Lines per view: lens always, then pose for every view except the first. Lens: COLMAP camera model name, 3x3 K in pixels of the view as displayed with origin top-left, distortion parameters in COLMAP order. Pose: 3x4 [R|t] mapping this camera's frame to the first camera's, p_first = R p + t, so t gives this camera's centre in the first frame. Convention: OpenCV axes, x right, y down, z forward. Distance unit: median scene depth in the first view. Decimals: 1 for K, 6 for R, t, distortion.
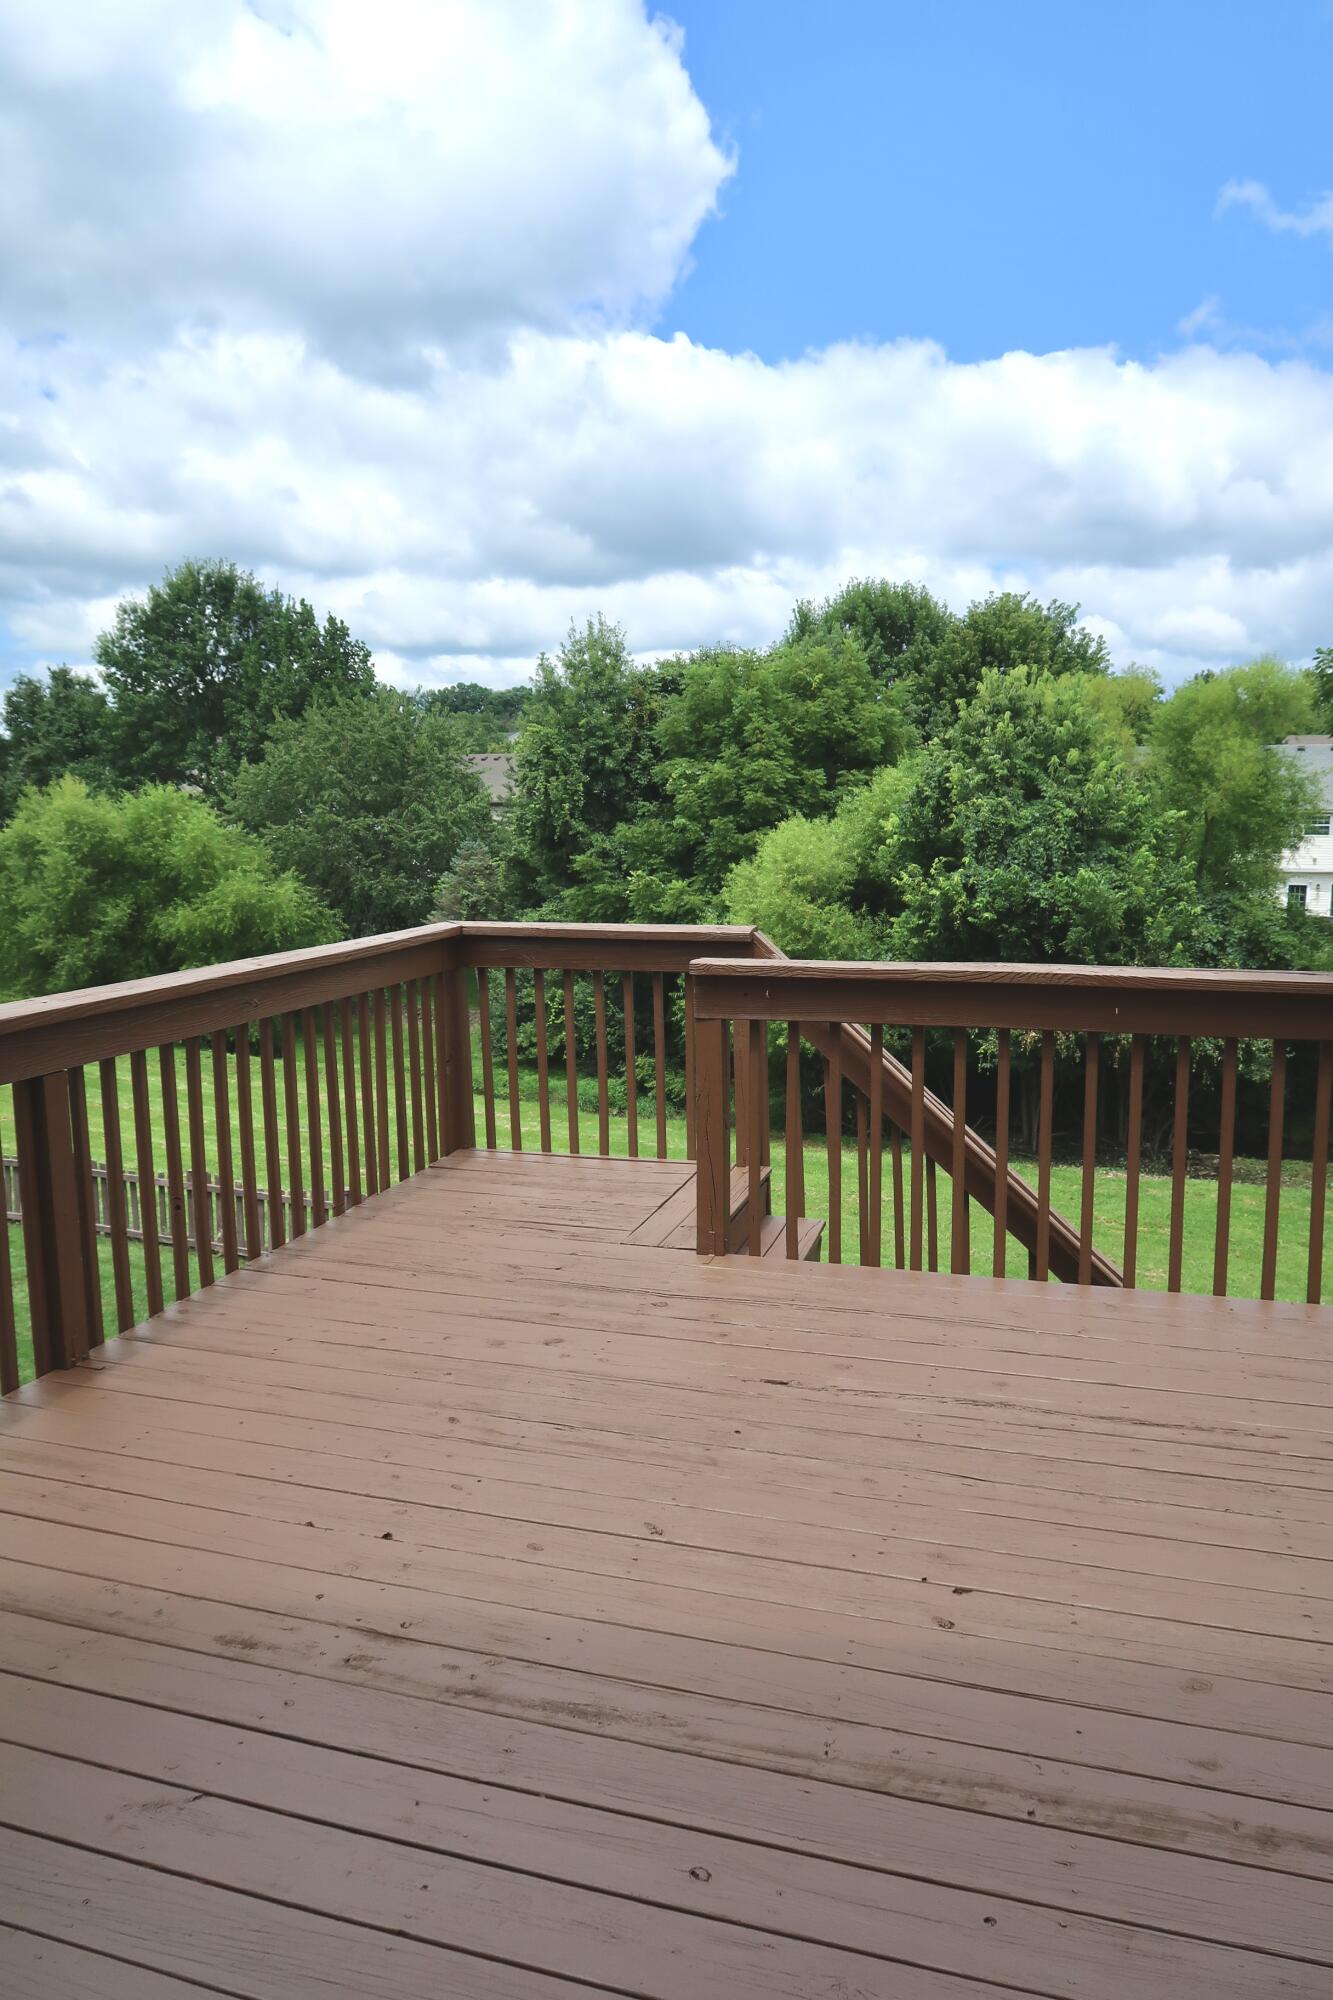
lens RADIAL K [[1380.1, 0, 666.5], [0, 1380.1, 1000.0], [0, 0, 1]] dist [0.000288, -0.000611]
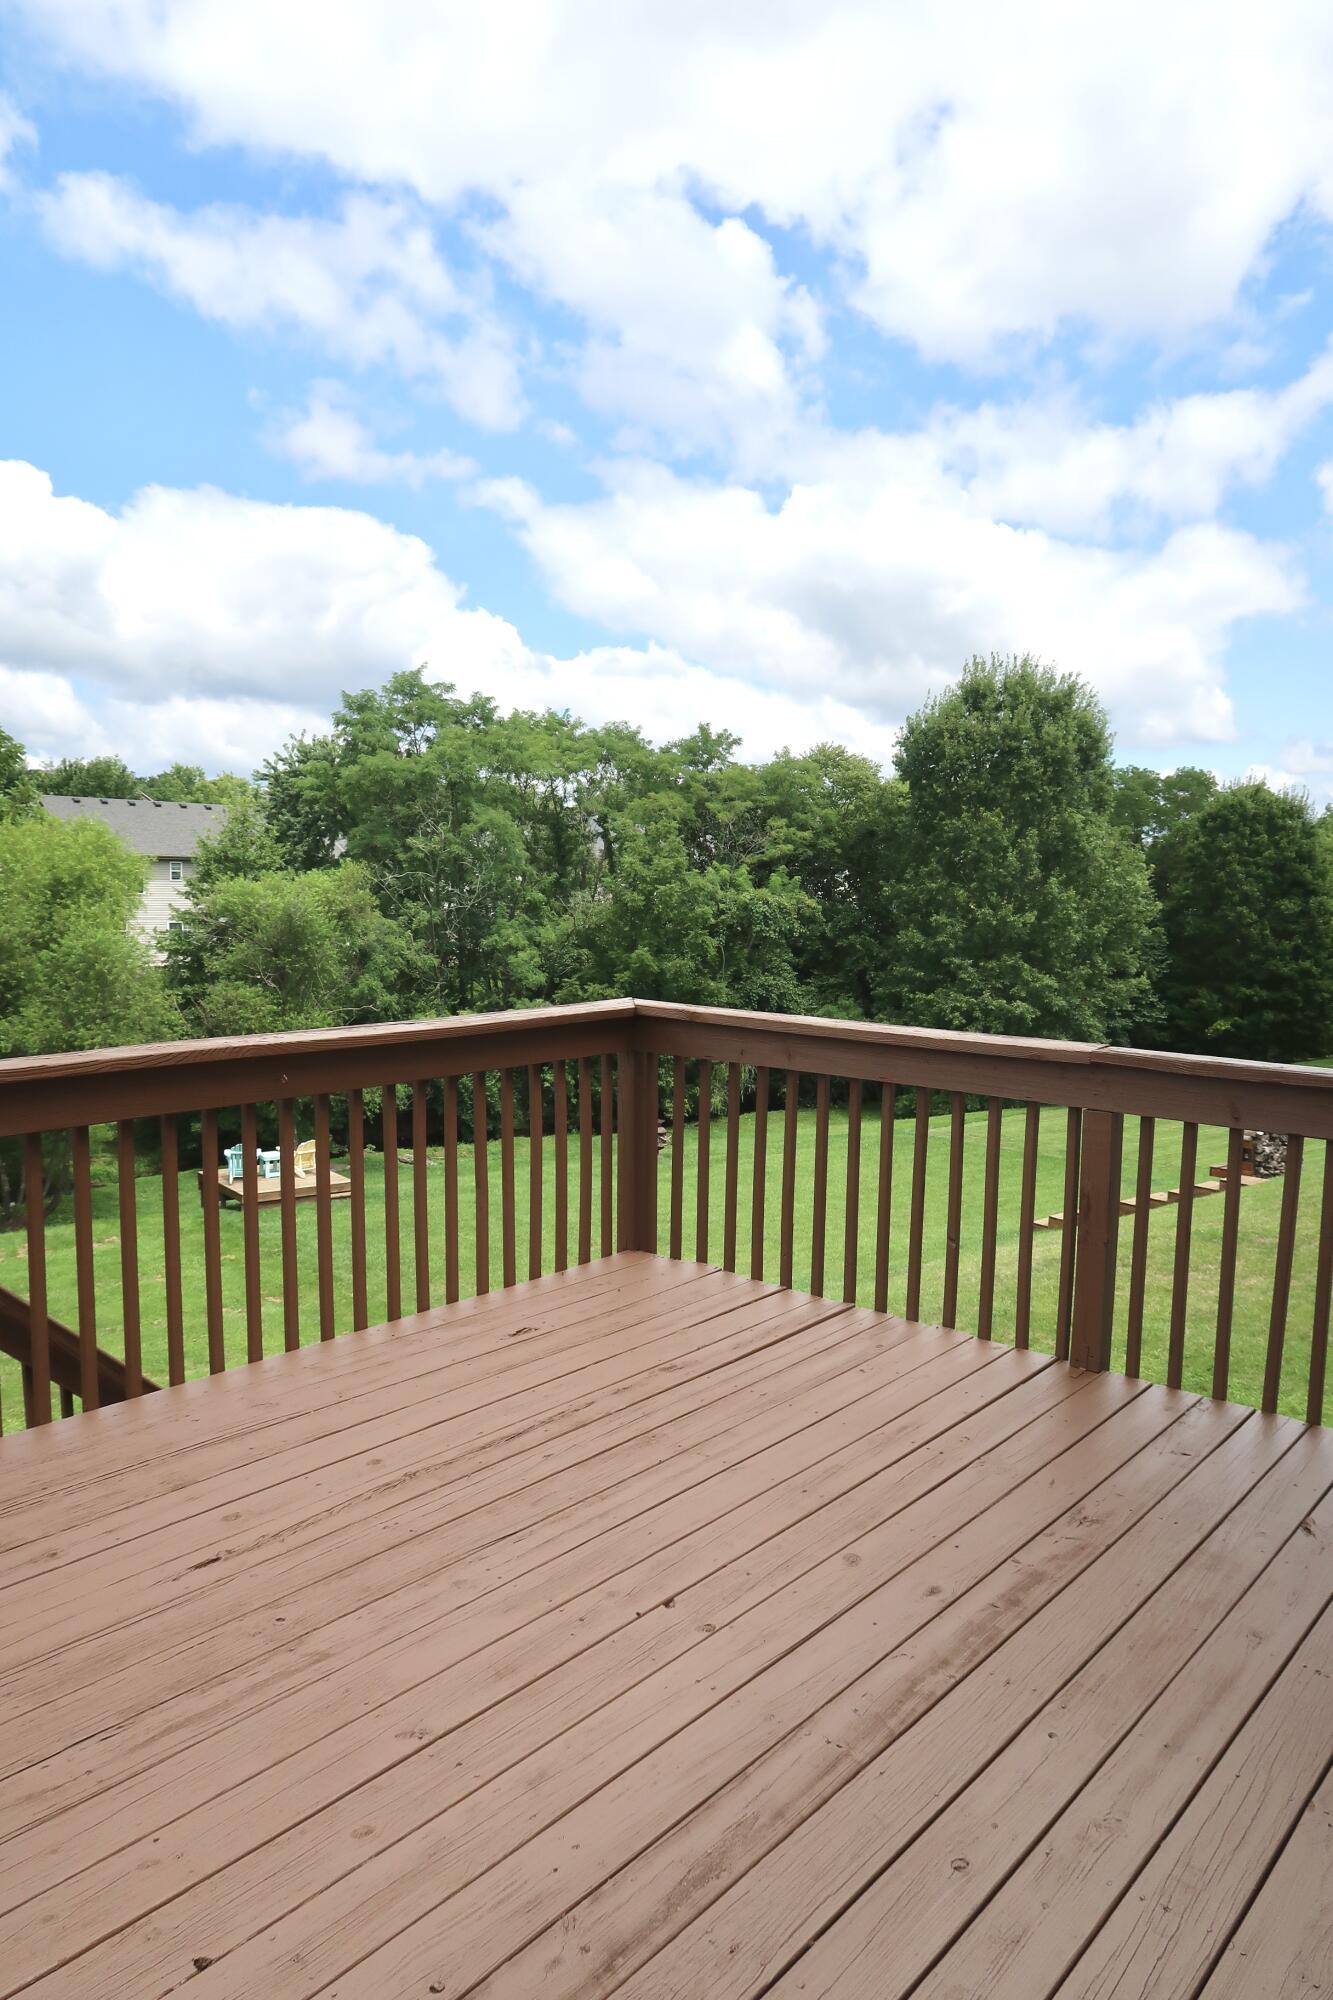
lens RADIAL K [[1439.3, 0, 666.5], [0, 1439.3, 1000.0], [0, 0, 1]] dist [-0.003567, -0.002403]
pose [[0.367788, -0.061377, 0.927882, -0.870590], [0.103691, 0.994304, 0.024670, -0.063091], [-0.924111, 0.087139, 0.372057, 0.622731]]
